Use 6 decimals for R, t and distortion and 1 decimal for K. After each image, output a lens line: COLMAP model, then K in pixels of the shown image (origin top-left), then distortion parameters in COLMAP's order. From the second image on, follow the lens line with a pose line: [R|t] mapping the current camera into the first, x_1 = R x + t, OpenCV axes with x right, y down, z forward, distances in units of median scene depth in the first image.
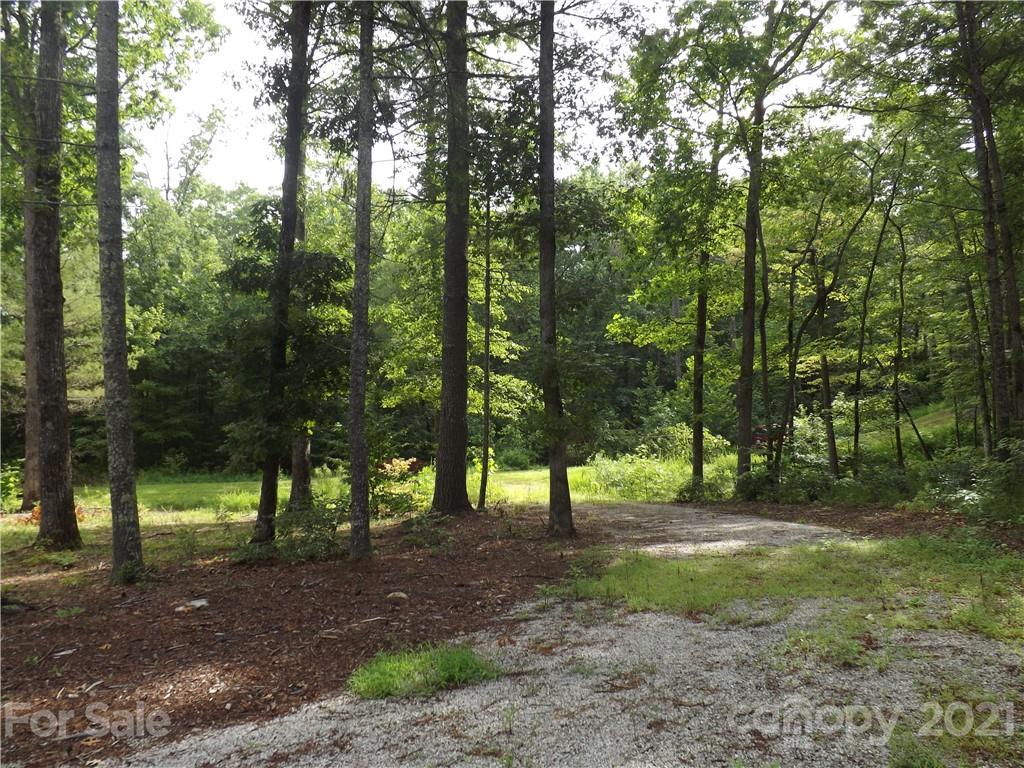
lens RADIAL K [[760.2, 0, 520.7], [0, 760.2, 382.2], [0, 0, 1]] dist [-0.045954, 0.013657]
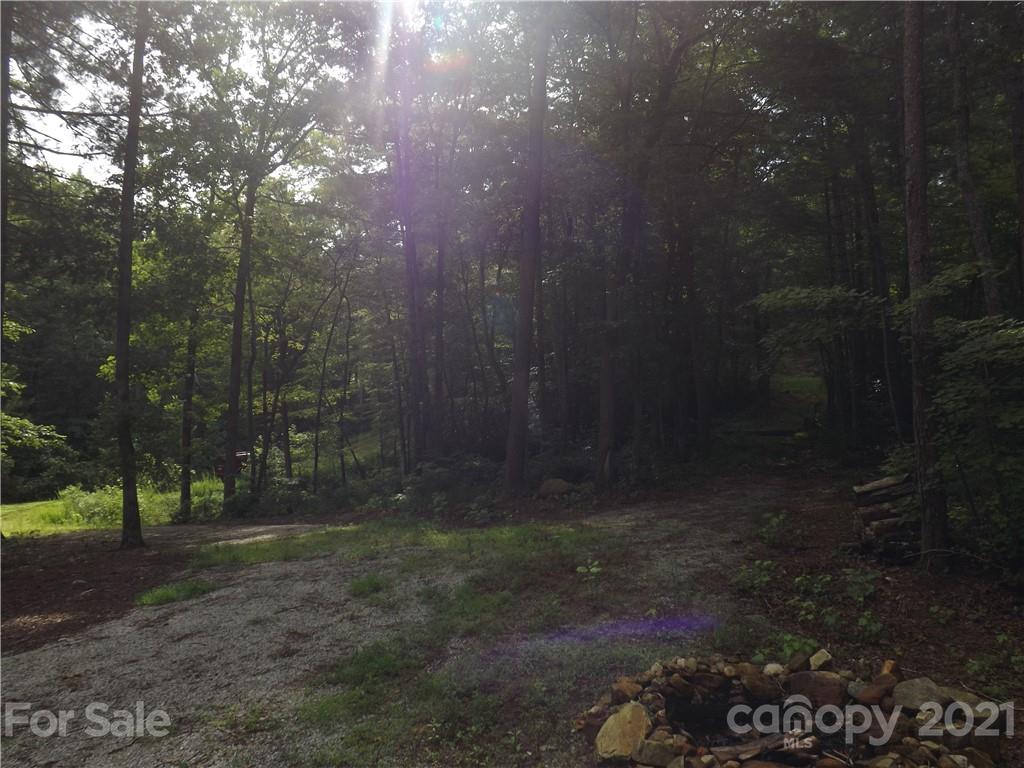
lens RADIAL K [[760.2, 0, 513.9], [0, 760.2, 393.2], [0, 0, 1]] dist [-0.045954, 0.013657]
pose [[0.759094, 0.026218, 0.650453, -0.108374], [-0.012971, 0.999599, -0.025153, -0.013973], [-0.650852, 0.010656, 0.759130, -0.152806]]
